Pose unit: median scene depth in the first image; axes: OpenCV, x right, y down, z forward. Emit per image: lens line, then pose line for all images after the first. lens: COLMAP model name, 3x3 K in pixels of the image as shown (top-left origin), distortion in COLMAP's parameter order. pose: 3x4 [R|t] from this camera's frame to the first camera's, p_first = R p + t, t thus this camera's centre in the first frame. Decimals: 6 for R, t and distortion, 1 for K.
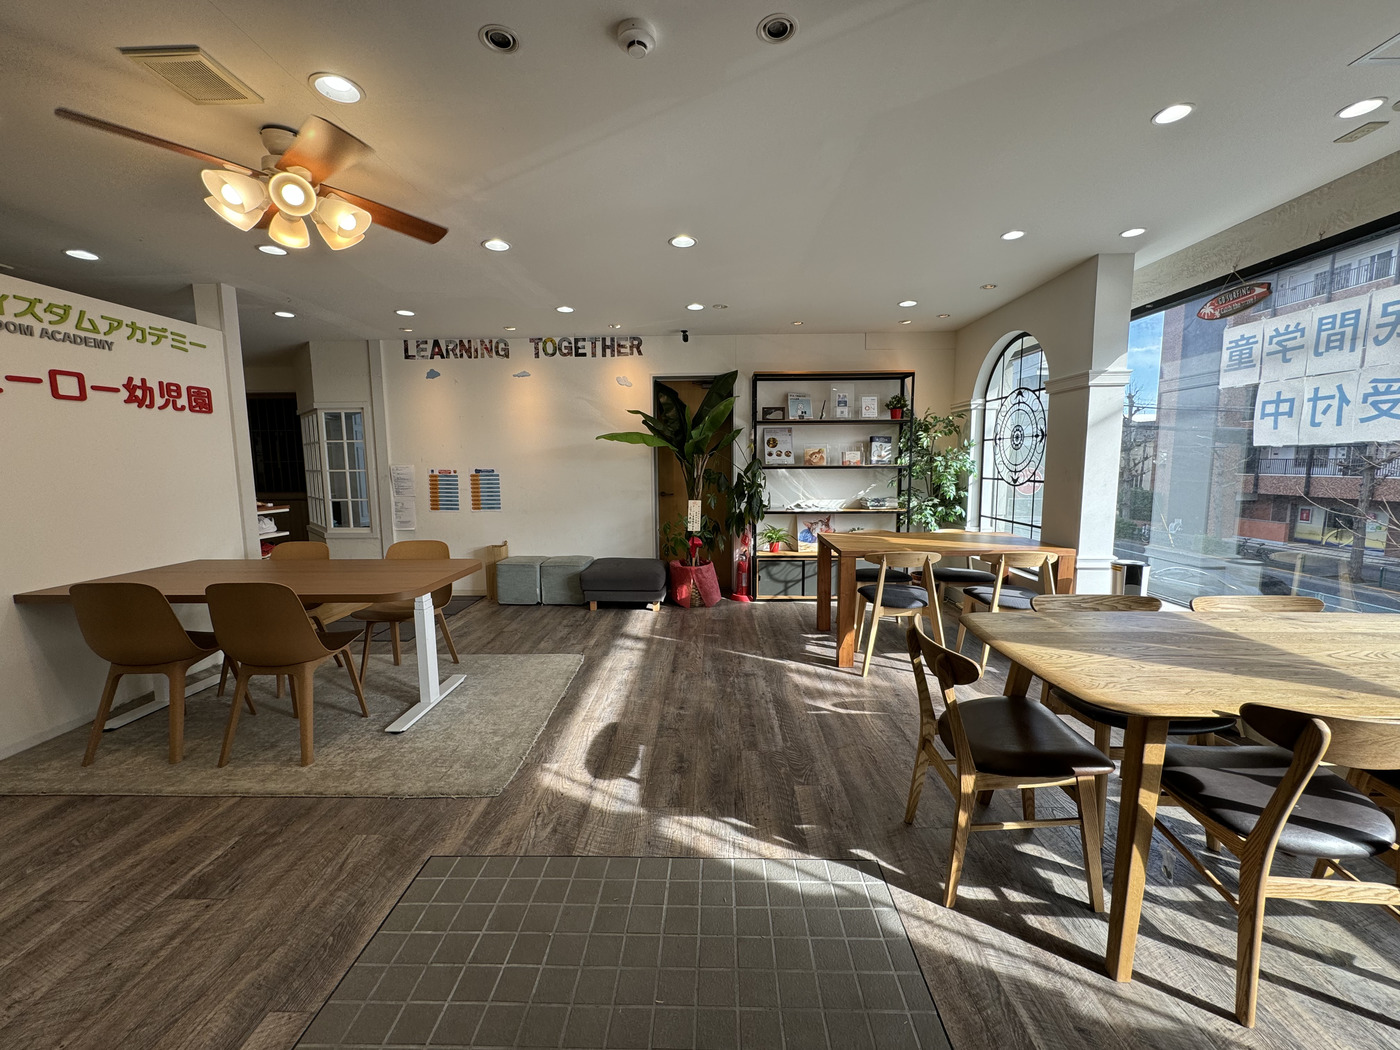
lens RADIAL K [[553.4, 0, 701.0], [0, 553.4, 525.4], [0, 0, 1]] dist [-0.002767, 0.001077]
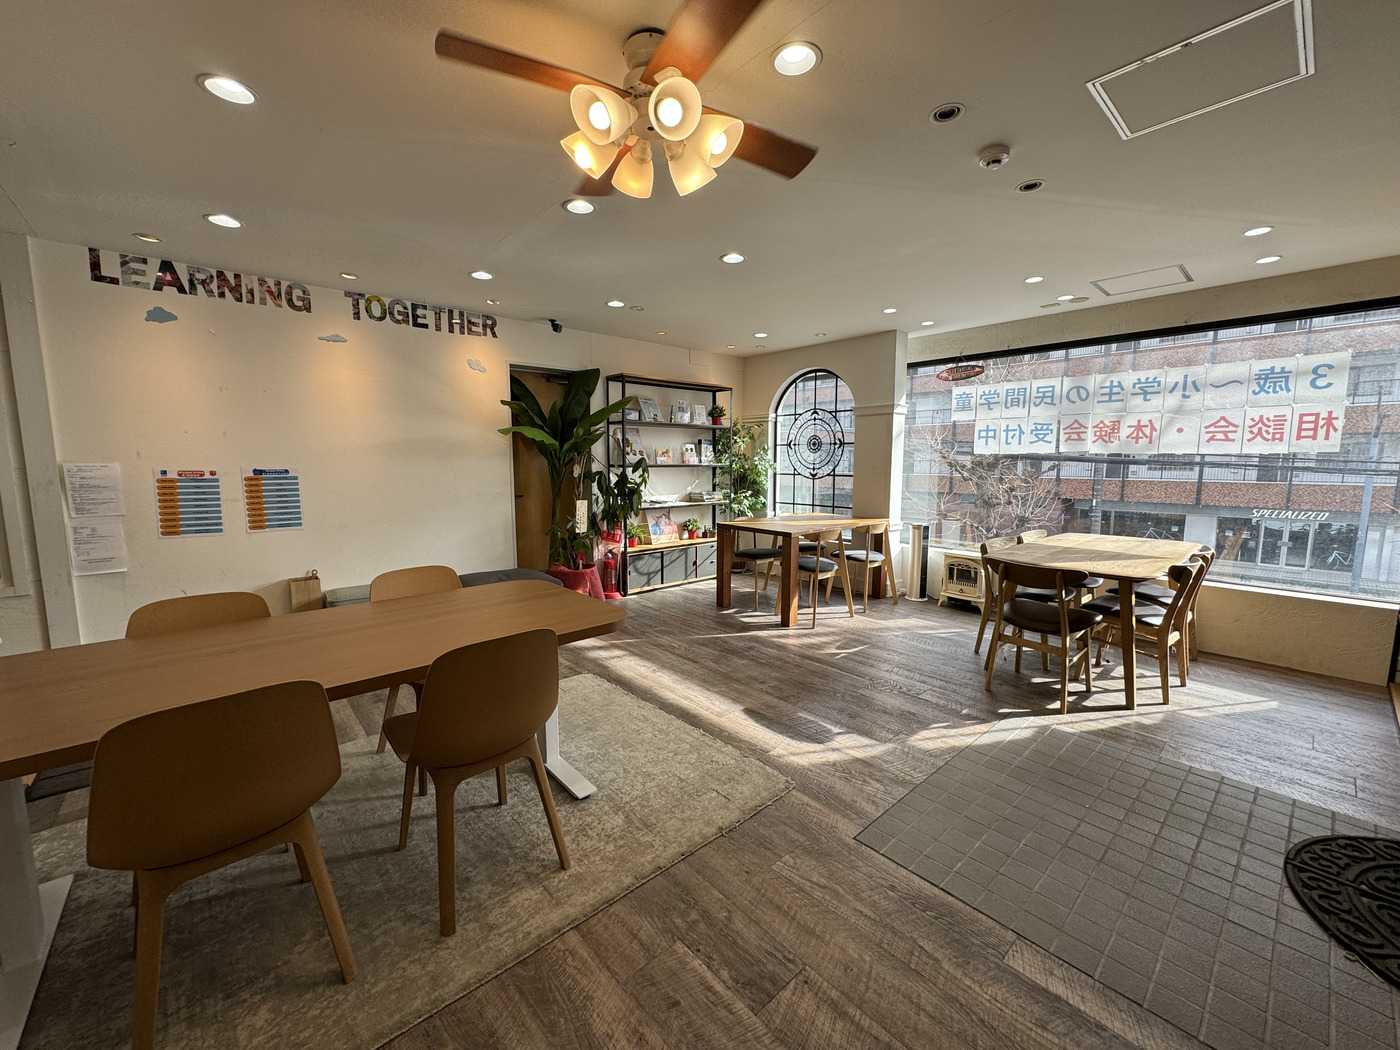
lens RADIAL K [[553.4, 0, 699.4], [0, 553.4, 524.3], [0, 0, 1]] dist [-0.002767, 0.001077]
pose [[0.731454, -0.071732, 0.678107, -0.667976], [0.072186, 0.997009, 0.027601, -0.020238], [-0.678059, 0.028761, 0.734444, 0.204076]]
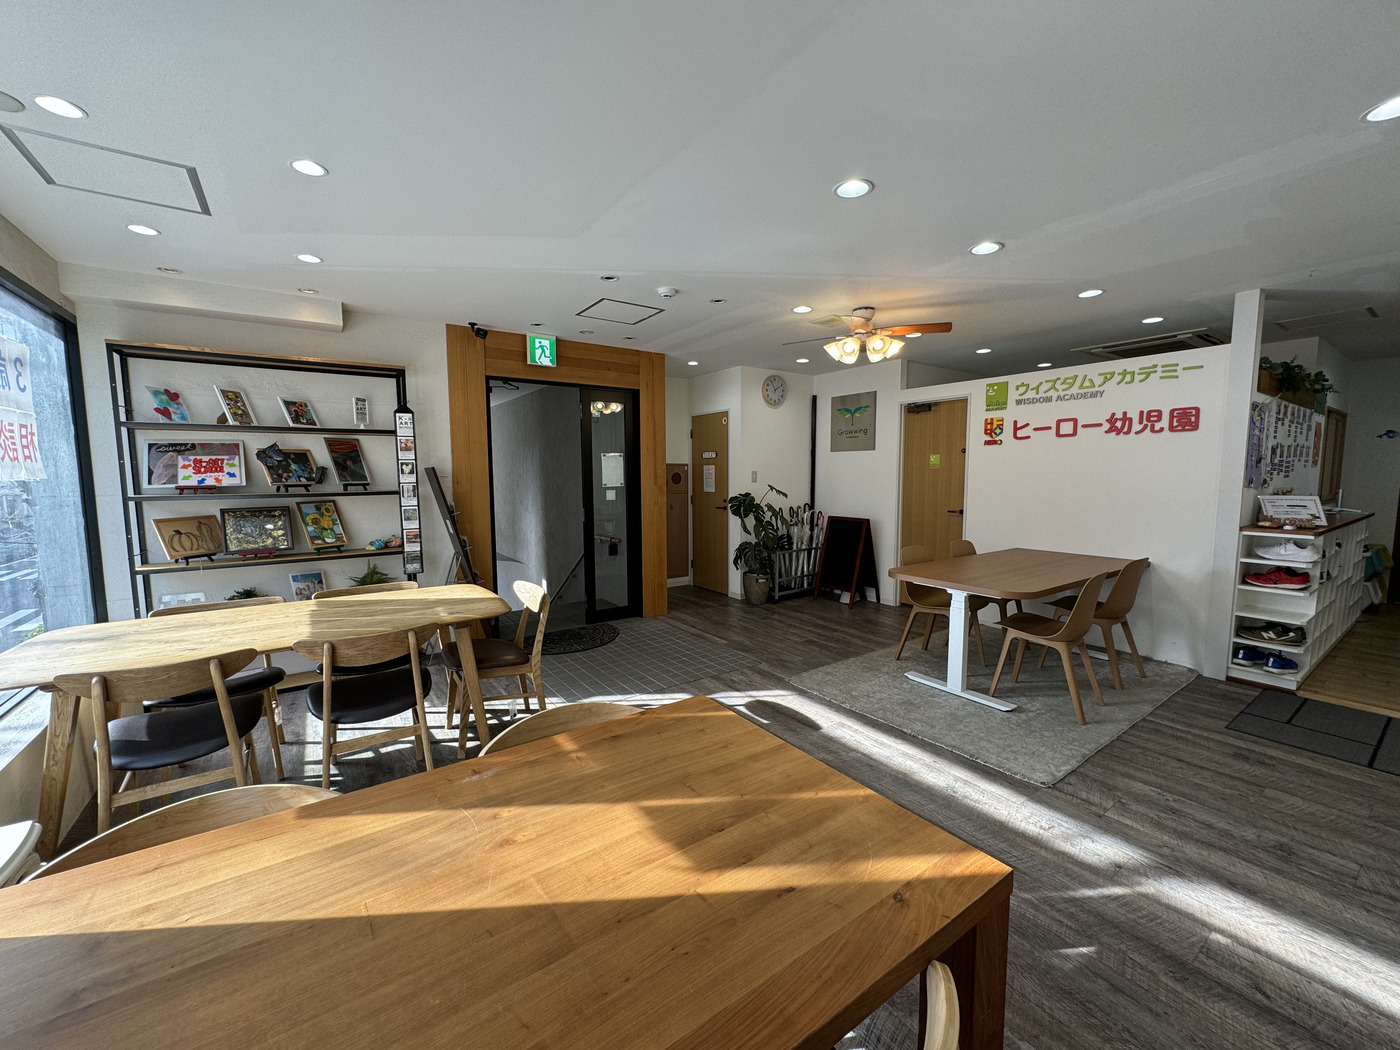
lens RADIAL K [[553.4, 0, 699.8], [0, 553.4, 527.3], [0, 0, 1]] dist [-0.002767, 0.001077]
pose [[-0.799637, 0.071483, -0.596213, 0.464439], [-0.059184, 0.978673, 0.196716, -0.160113], [0.597560, 0.192588, -0.778352, 1.187304]]
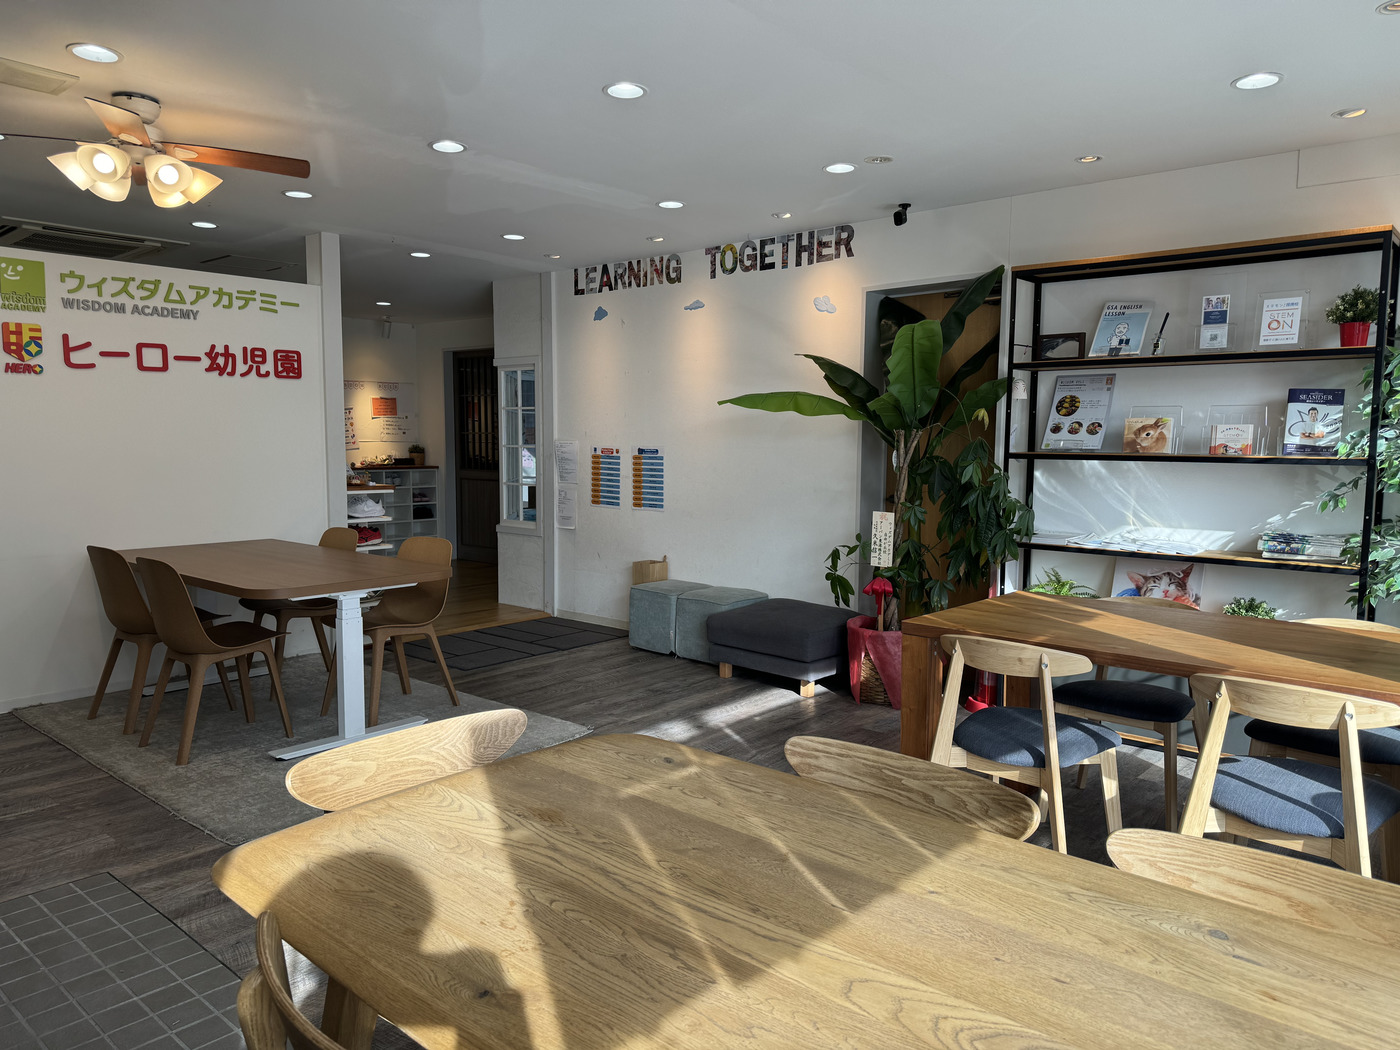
lens RADIAL K [[974.5, 0, 705.7], [0, 974.5, 531.2], [0, 0, 1]] dist [0.042305, -0.042397]
pose [[0.772250, 0.073901, -0.631006, 0.605096], [-0.086215, 0.996214, 0.011160, -0.027257], [0.629441, 0.045784, 0.775698, 0.170158]]
